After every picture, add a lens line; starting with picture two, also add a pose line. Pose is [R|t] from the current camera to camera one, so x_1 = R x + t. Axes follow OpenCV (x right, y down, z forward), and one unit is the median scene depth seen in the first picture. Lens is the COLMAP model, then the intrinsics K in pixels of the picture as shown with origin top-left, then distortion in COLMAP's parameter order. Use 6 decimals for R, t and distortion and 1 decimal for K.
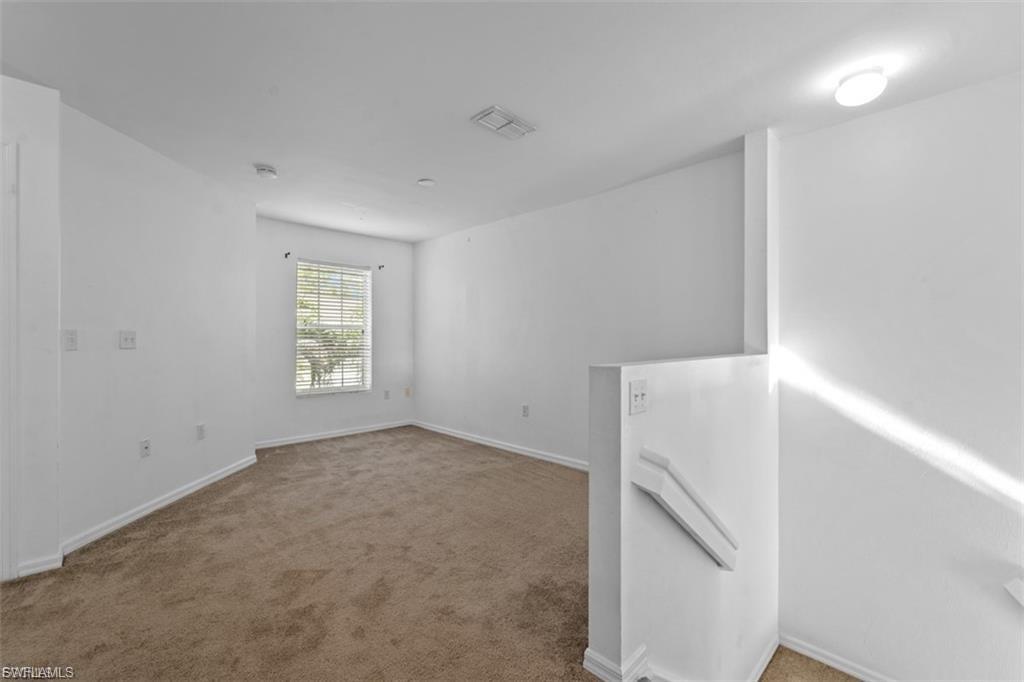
lens RADIAL K [[416.6, 0, 525.0], [0, 416.6, 343.8], [0, 0, 1]] dist [0.000623, -0.000163]
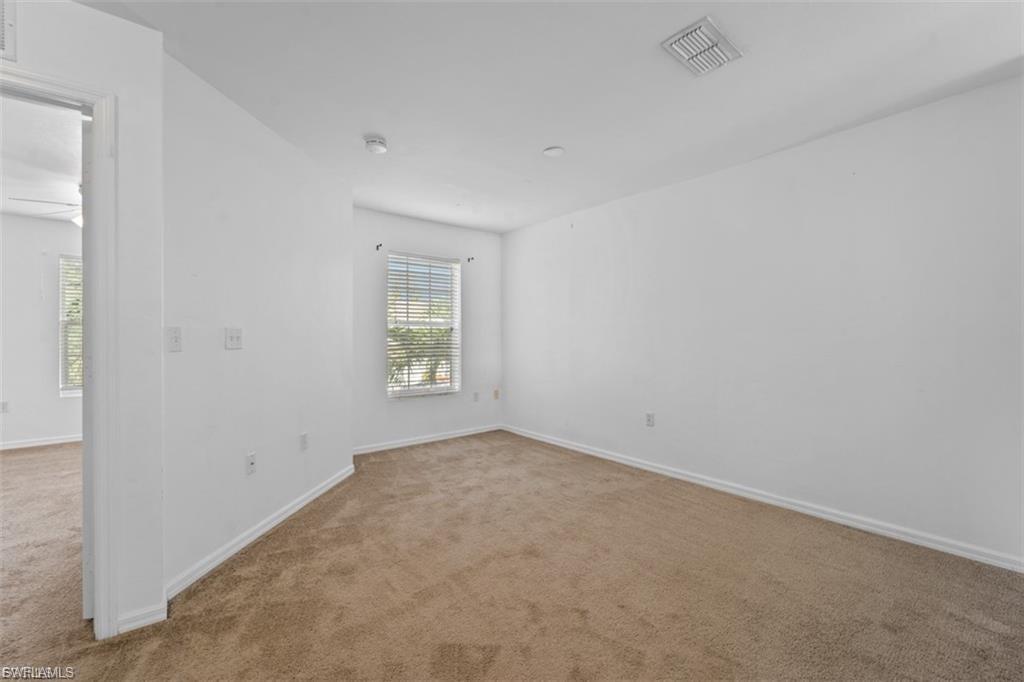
lens RADIAL K [[406.3, 0, 528.1], [0, 406.3, 341.4], [0, 0, 1]] dist [0.003190, -0.000031]
pose [[0.995918, -0.002447, -0.090233, -0.215891], [0.002504, 0.999997, 0.000517, -0.002140], [0.090231, -0.000741, 0.995921, 0.174509]]
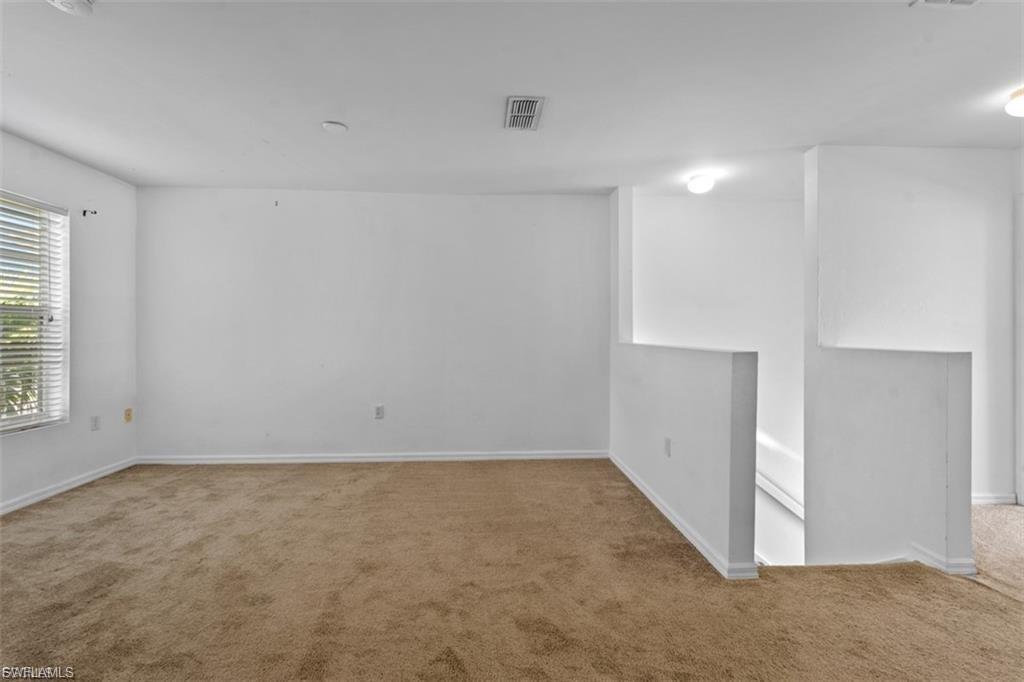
lens RADIAL K [[405.1, 0, 486.1], [0, 405.1, 335.9], [0, 0, 1]] dist [-0.001618, -0.000357]
pose [[0.696130, -0.006716, 0.717885, -0.575670], [0.007316, 0.999971, 0.002261, -0.004451], [-0.717879, 0.003679, 0.696158, 0.283674]]
